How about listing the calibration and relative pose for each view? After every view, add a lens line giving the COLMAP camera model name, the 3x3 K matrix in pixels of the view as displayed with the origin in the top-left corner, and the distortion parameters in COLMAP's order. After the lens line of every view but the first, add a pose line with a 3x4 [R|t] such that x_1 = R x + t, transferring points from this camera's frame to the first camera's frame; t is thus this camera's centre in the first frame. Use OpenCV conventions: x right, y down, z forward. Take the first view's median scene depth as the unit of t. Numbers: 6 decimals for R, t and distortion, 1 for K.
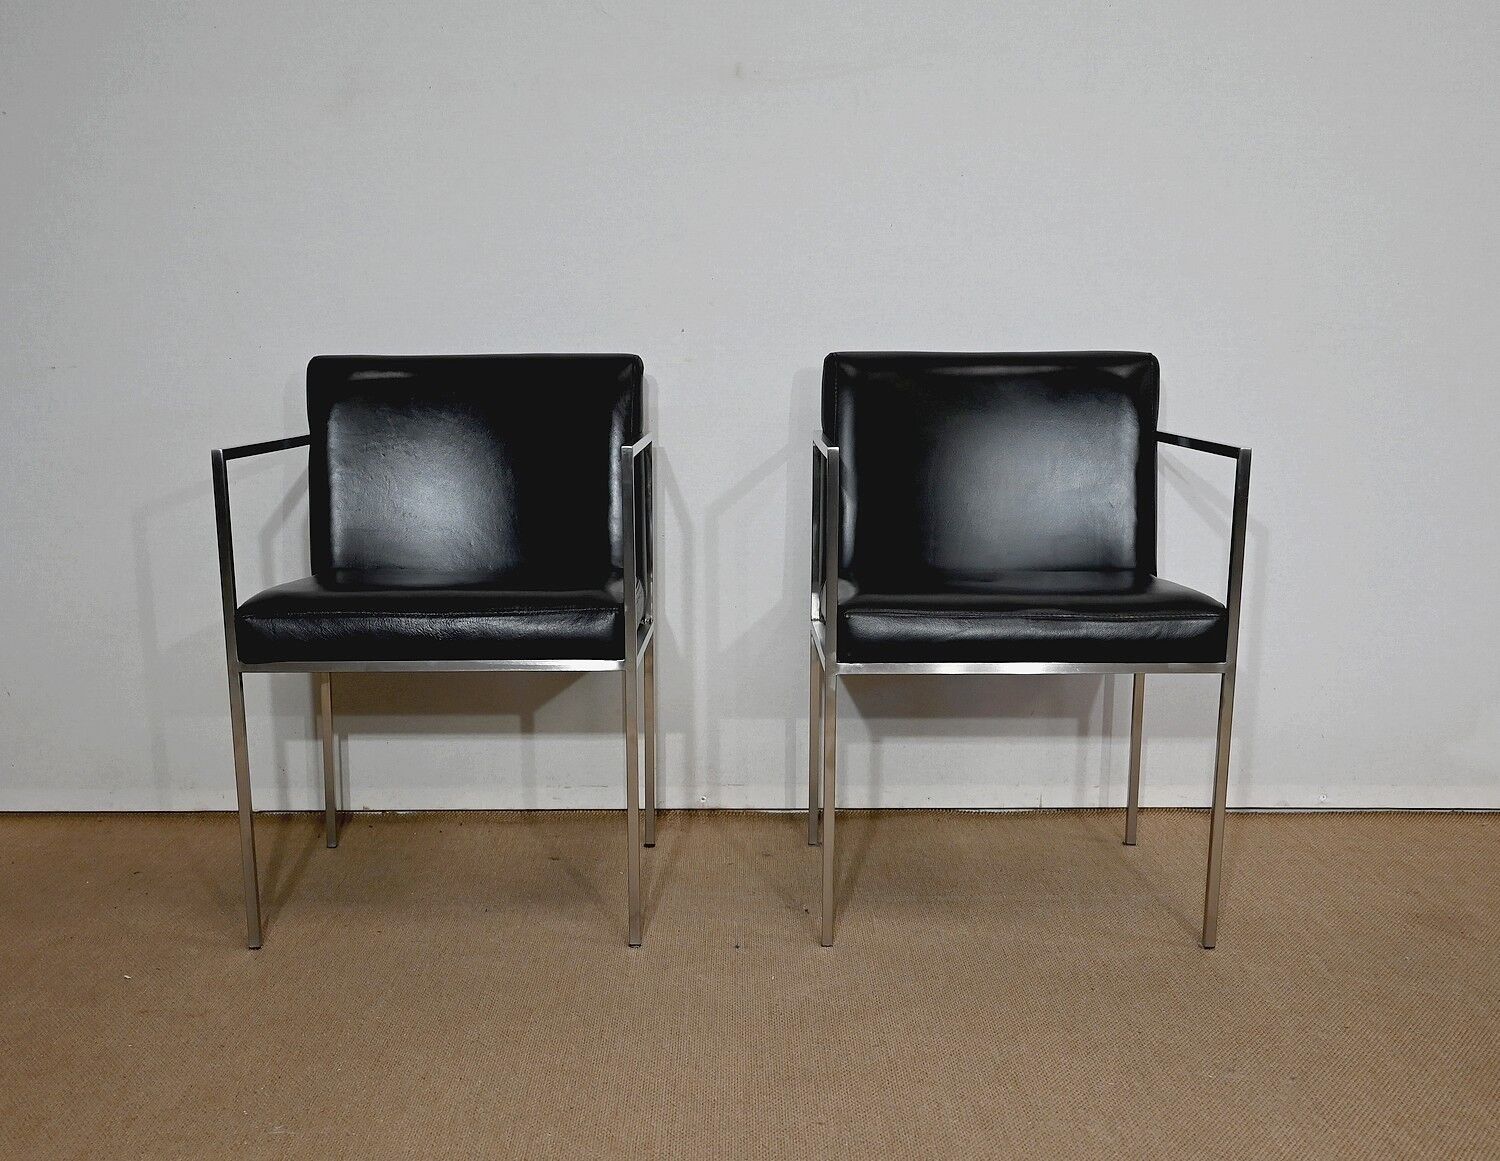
lens RADIAL K [[1846.7, 0, 726.8], [0, 1846.7, 756.3], [0, 0, 1]] dist [0.021916, 0.000000]
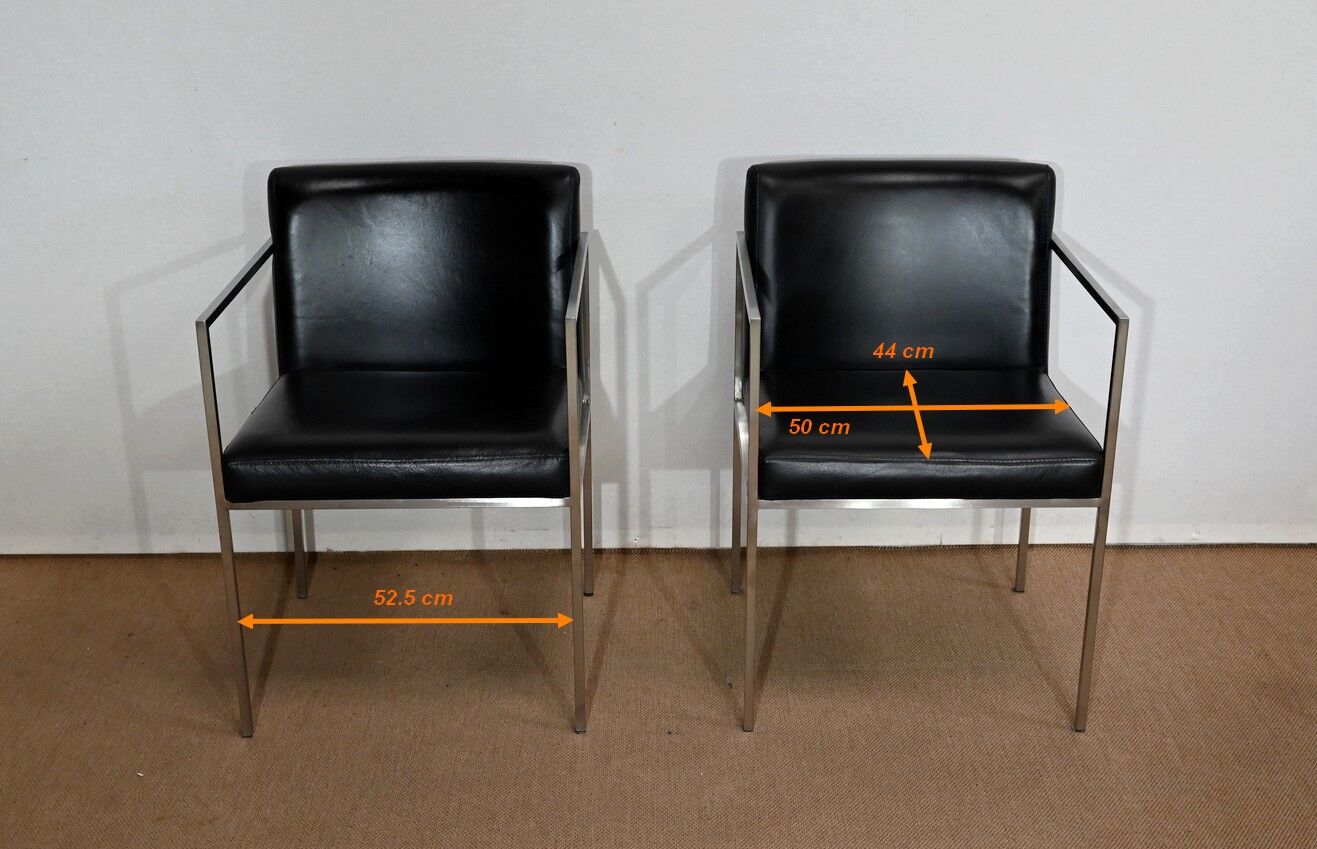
lens RADIAL K [[1849.1, 0, 672.9], [0, 1849.1, 504.9], [0, 0, 1]] dist [0.018022, 0.000000]
pose [[0.999873, -0.005079, 0.015107, -0.007966], [0.002665, 0.987804, 0.155679, -0.187595], [-0.015714, -0.155619, 0.987692, -0.097086]]
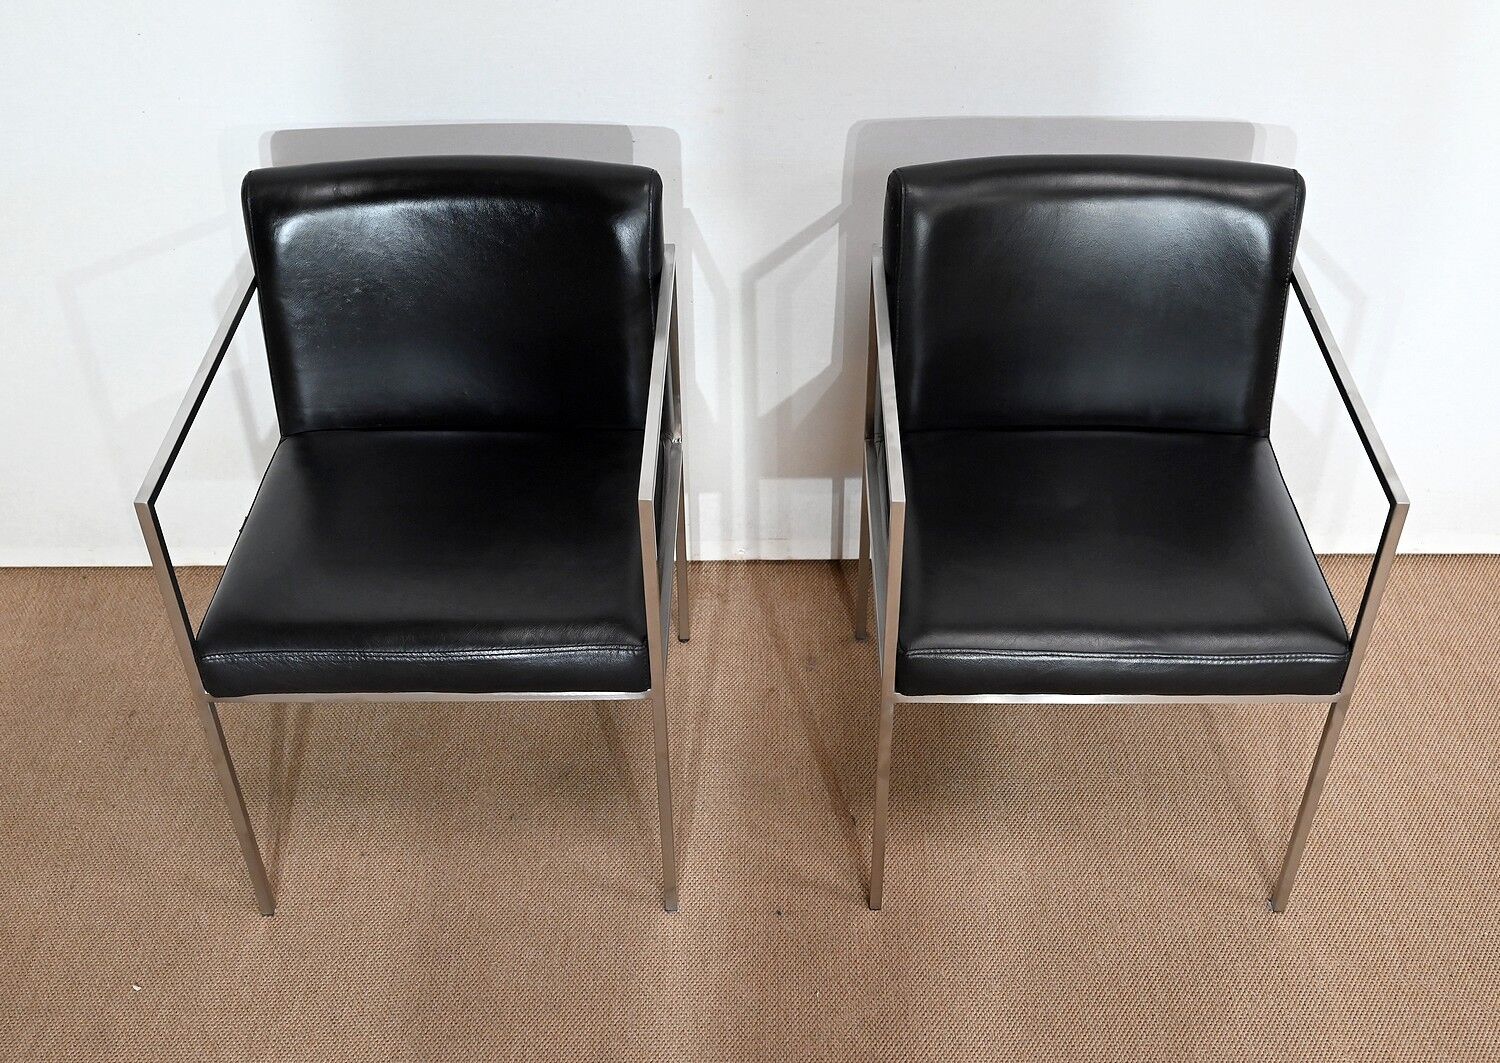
lens RADIAL K [[1776.9, 0, 778.0], [0, 1776.9, 581.0], [0, 0, 1]] dist [0.014037, 0.000000]
pose [[0.999967, -0.003537, 0.007301, -0.001188], [-0.000114, 0.893709, 0.448647, -0.397514], [-0.008112, -0.448634, 0.893679, 0.230244]]
